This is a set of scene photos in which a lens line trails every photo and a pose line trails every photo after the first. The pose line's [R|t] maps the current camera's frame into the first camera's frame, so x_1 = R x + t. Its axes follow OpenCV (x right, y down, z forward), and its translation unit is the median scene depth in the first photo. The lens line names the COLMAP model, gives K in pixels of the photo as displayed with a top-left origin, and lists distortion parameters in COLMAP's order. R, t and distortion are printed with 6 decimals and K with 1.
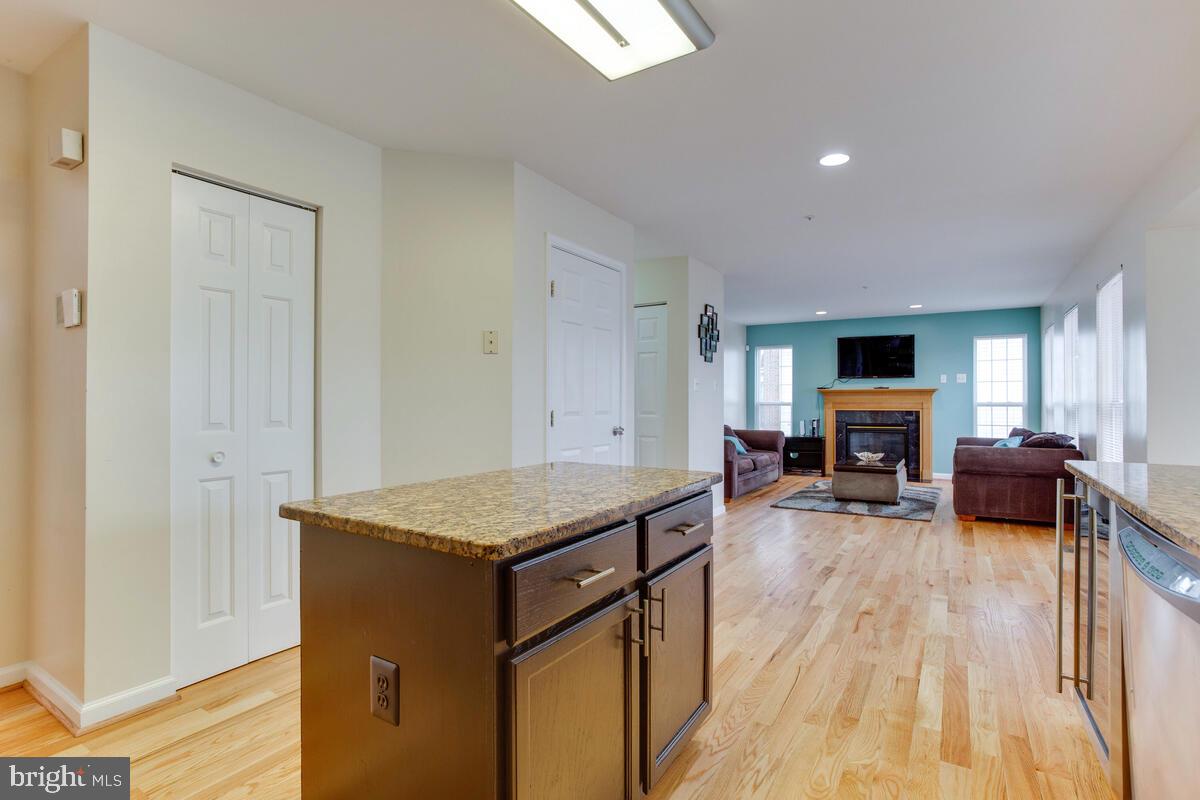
lens RADIAL K [[605.1, 0, 601.2], [0, 605.1, 398.0], [0, 0, 1]] dist [-0.036619, 0.032743]
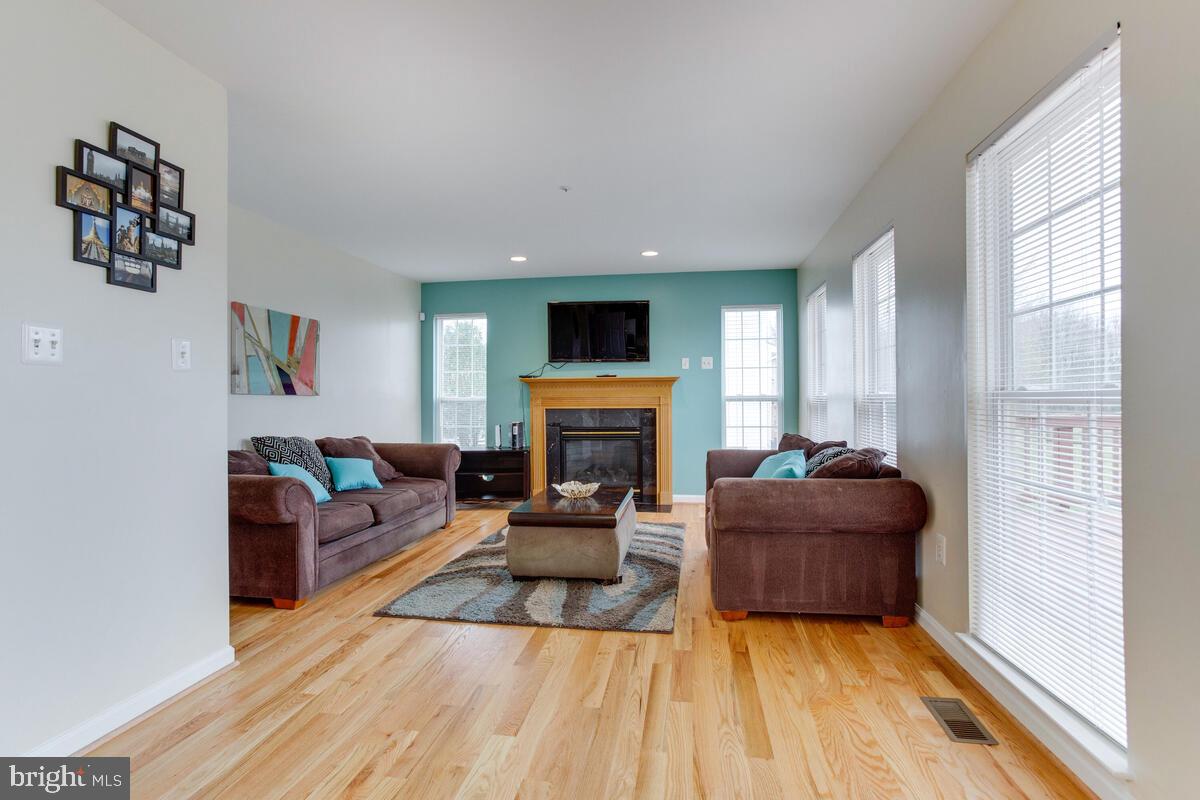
lens RADIAL K [[605.1, 0, 601.2], [0, 605.1, 398.0], [0, 0, 1]] dist [-0.036619, 0.032743]
pose [[0.924008, -0.006306, 0.382320, 0.211520], [0.004112, 0.999970, 0.006555, 0.004342], [-0.382350, -0.004484, 0.924007, 0.390059]]
